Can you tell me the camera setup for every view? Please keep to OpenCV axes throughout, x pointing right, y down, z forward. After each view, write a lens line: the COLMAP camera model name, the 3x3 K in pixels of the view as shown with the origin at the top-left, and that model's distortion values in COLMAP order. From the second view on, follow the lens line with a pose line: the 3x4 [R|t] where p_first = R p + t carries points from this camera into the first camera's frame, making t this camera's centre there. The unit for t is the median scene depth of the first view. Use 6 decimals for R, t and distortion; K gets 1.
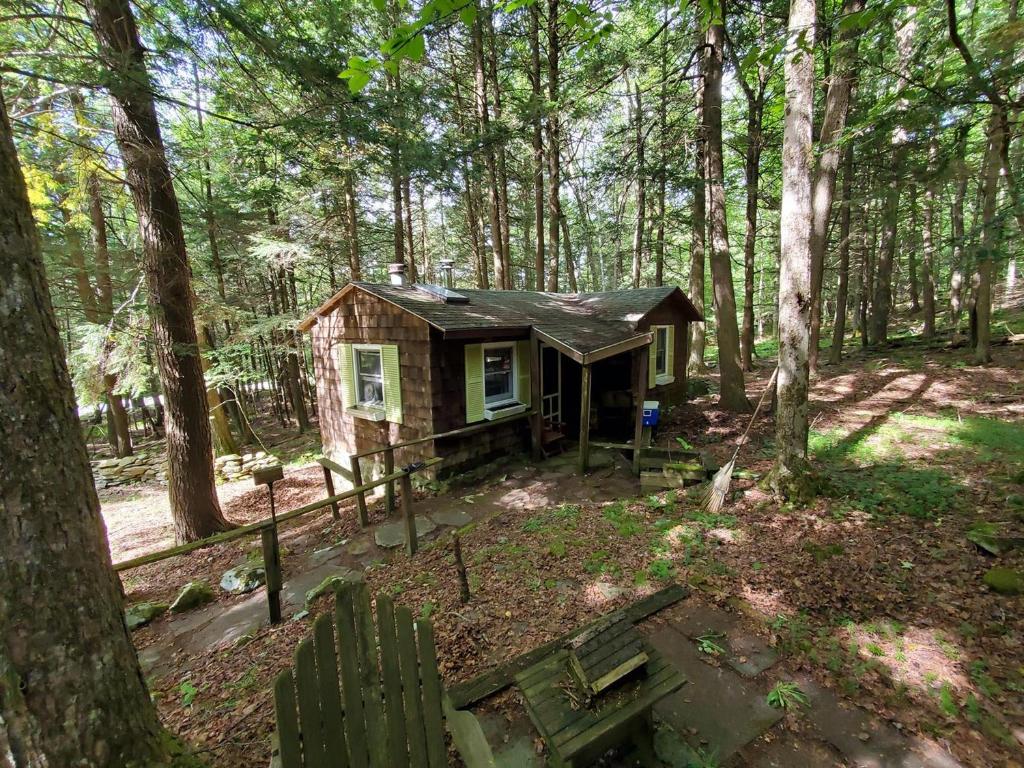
lens RADIAL K [[417.5, 0, 512.0], [0, 417.5, 384.0], [0, 0, 1]] dist [0.001124, -0.000304]
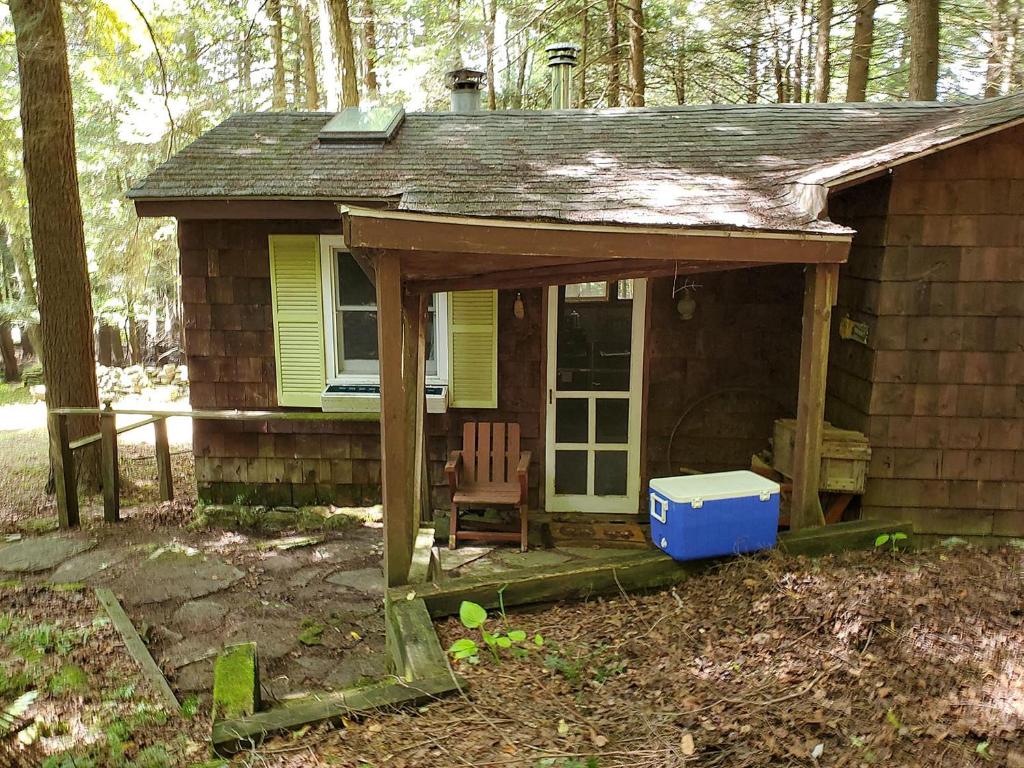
lens RADIAL K [[766.6, 0, 512.0], [0, 766.6, 384.0], [0, 0, 1]] dist [-0.008559, -0.007891]
pose [[0.602269, 0.167813, -0.780455, 0.716108], [-0.127103, 0.985342, 0.113784, -0.060687], [0.788109, 0.030670, 0.614771, 0.678876]]
